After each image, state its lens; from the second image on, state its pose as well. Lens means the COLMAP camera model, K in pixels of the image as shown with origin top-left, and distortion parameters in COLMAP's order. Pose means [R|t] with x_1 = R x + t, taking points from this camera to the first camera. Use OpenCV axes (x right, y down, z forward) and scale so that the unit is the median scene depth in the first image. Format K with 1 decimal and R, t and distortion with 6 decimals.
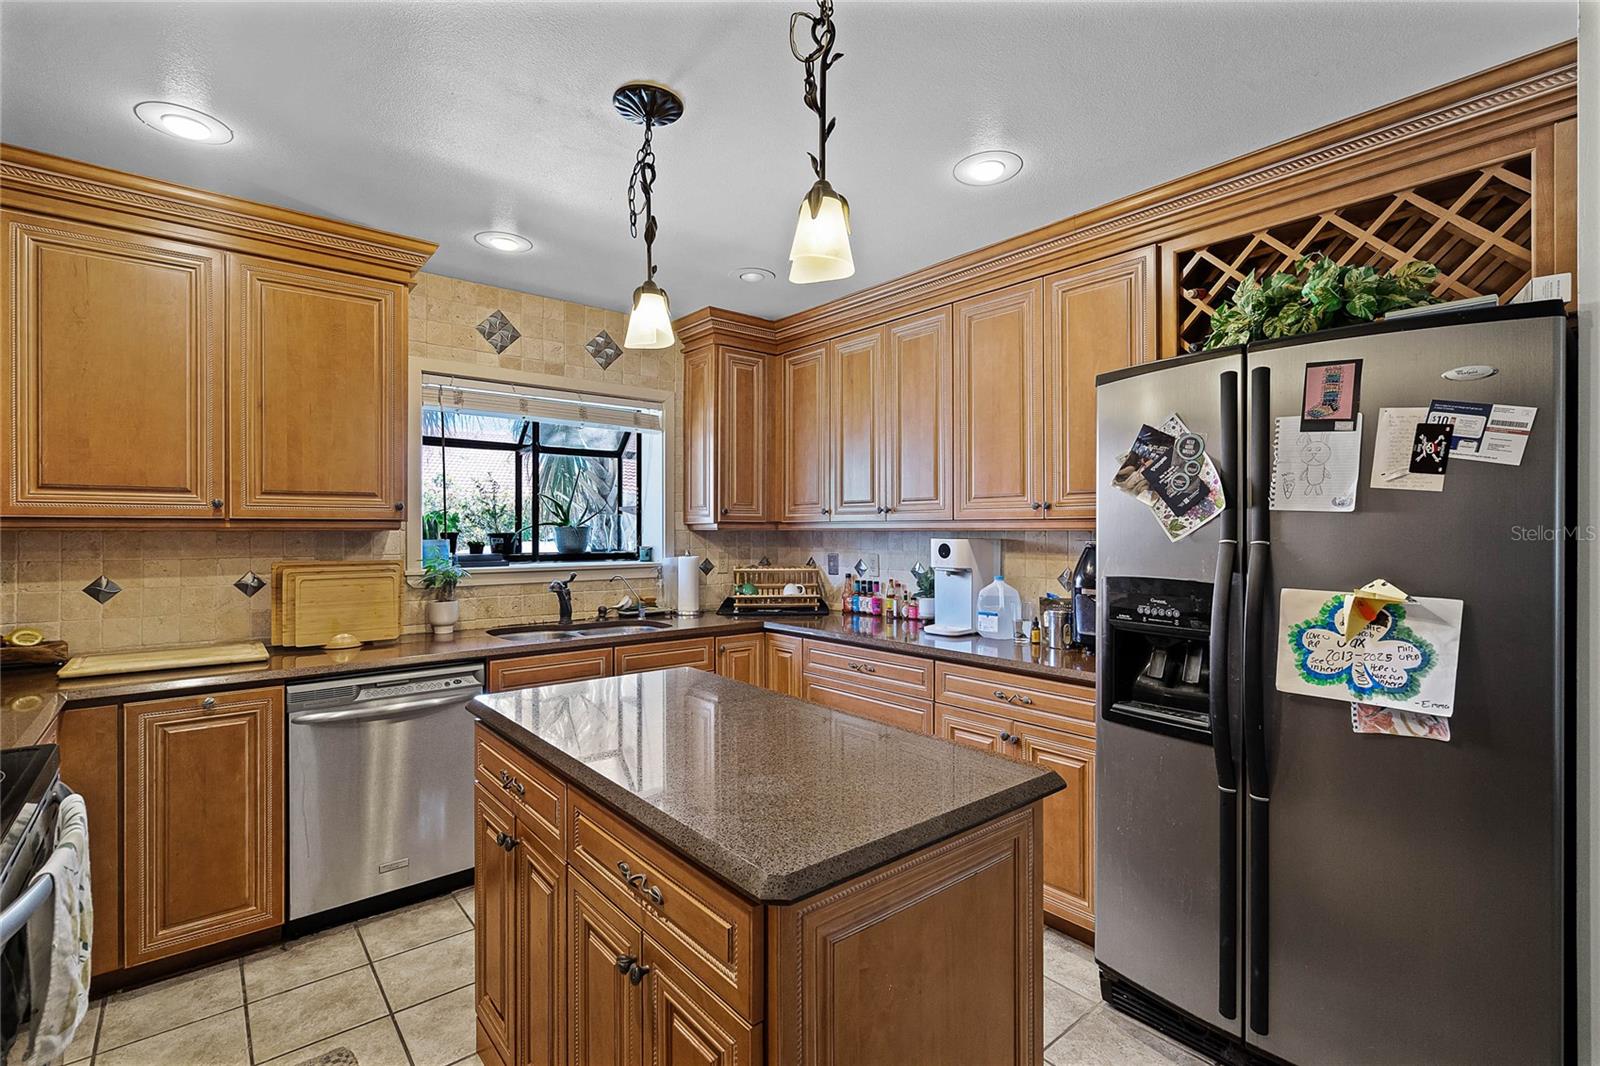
lens RADIAL K [[737.5, 0, 805.2], [0, 737.5, 528.2], [0, 0, 1]] dist [-0.000541, 0.000337]
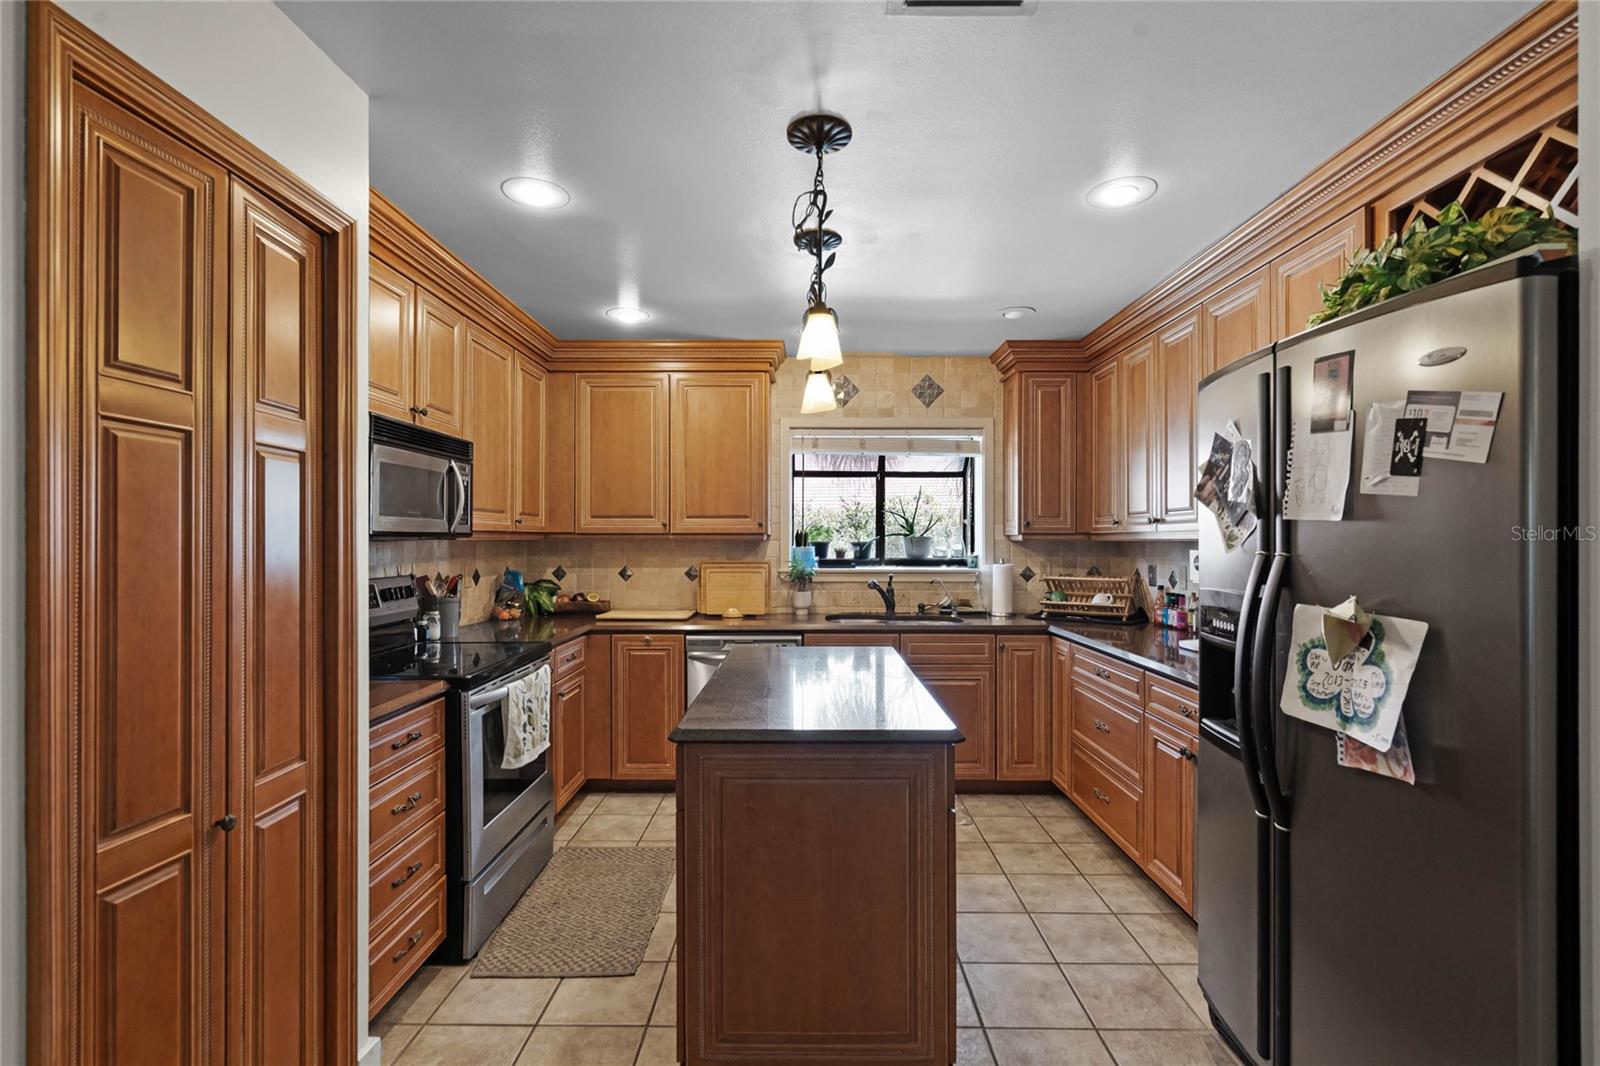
lens RADIAL K [[736.3, 0, 800.0], [0, 736.3, 533.0], [0, 0, 1]] dist [-0.000005, 0.000371]
pose [[0.758642, -0.005408, -0.651485, 0.516907], [0.000590, 0.999971, -0.007613, -0.000453], [0.651508, 0.005391, 0.758623, -0.072261]]
